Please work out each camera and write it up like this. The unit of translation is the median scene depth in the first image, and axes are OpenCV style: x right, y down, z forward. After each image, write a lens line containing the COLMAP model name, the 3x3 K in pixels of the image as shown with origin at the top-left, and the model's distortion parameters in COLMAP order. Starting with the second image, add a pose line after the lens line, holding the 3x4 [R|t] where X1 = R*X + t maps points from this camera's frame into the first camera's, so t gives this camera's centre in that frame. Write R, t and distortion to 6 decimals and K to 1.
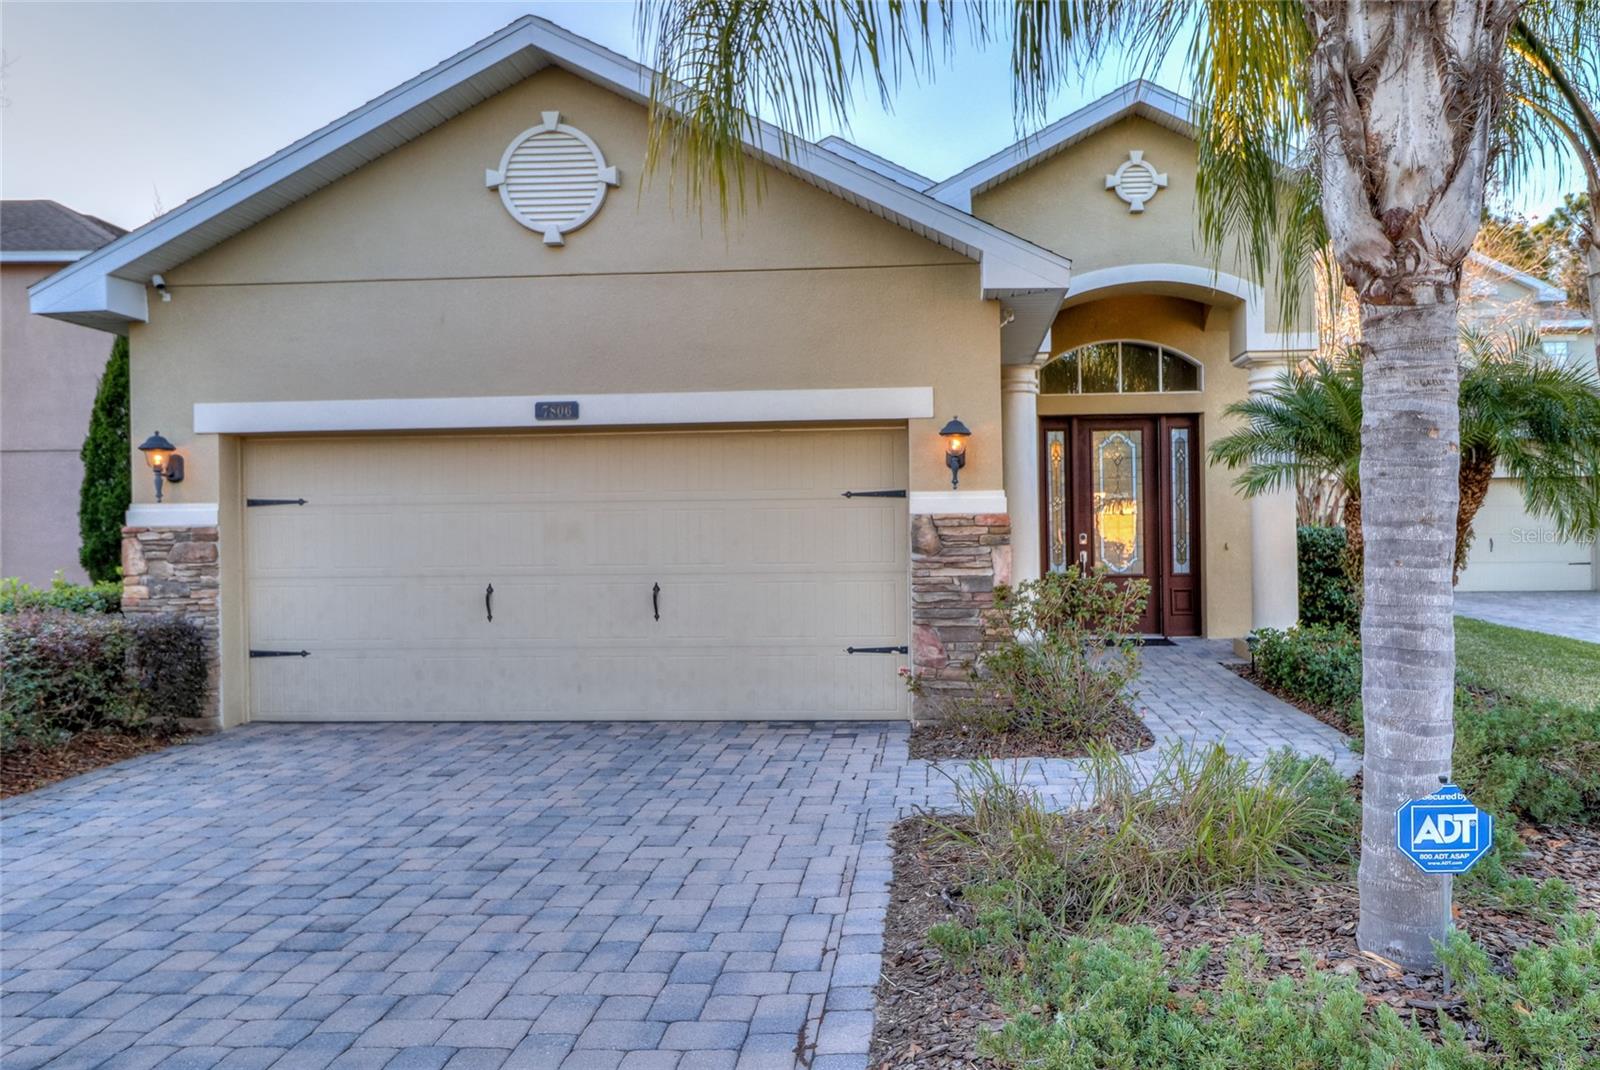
lens RADIAL K [[1042.0, 0, 800.0], [0, 1042.0, 535.0], [0, 0, 1]] dist [-0.004360, -0.002332]
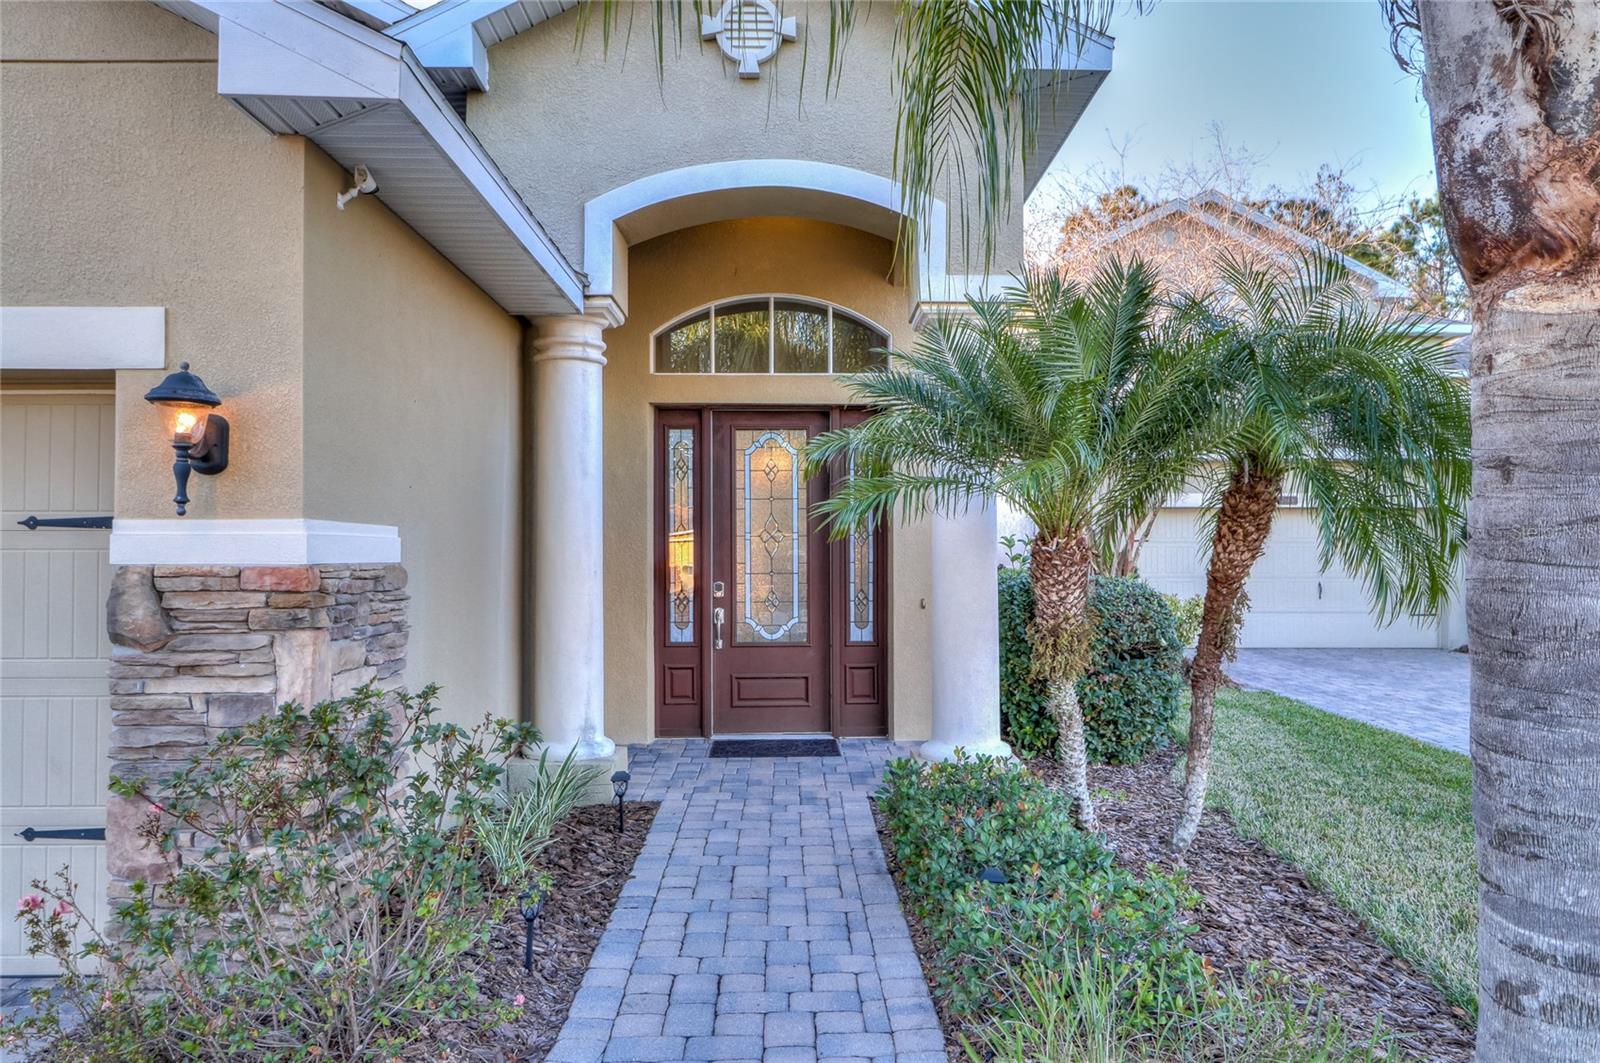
lens RADIAL K [[1073.7, 0, 757.6], [0, 1073.7, 533.8], [0, 0, 1]] dist [0.002067, -0.001816]
pose [[0.996212, 0.013577, 0.085896, 0.311386], [-0.011792, 0.999705, -0.021257, -0.023446], [-0.086160, 0.020163, 0.996077, 0.404626]]
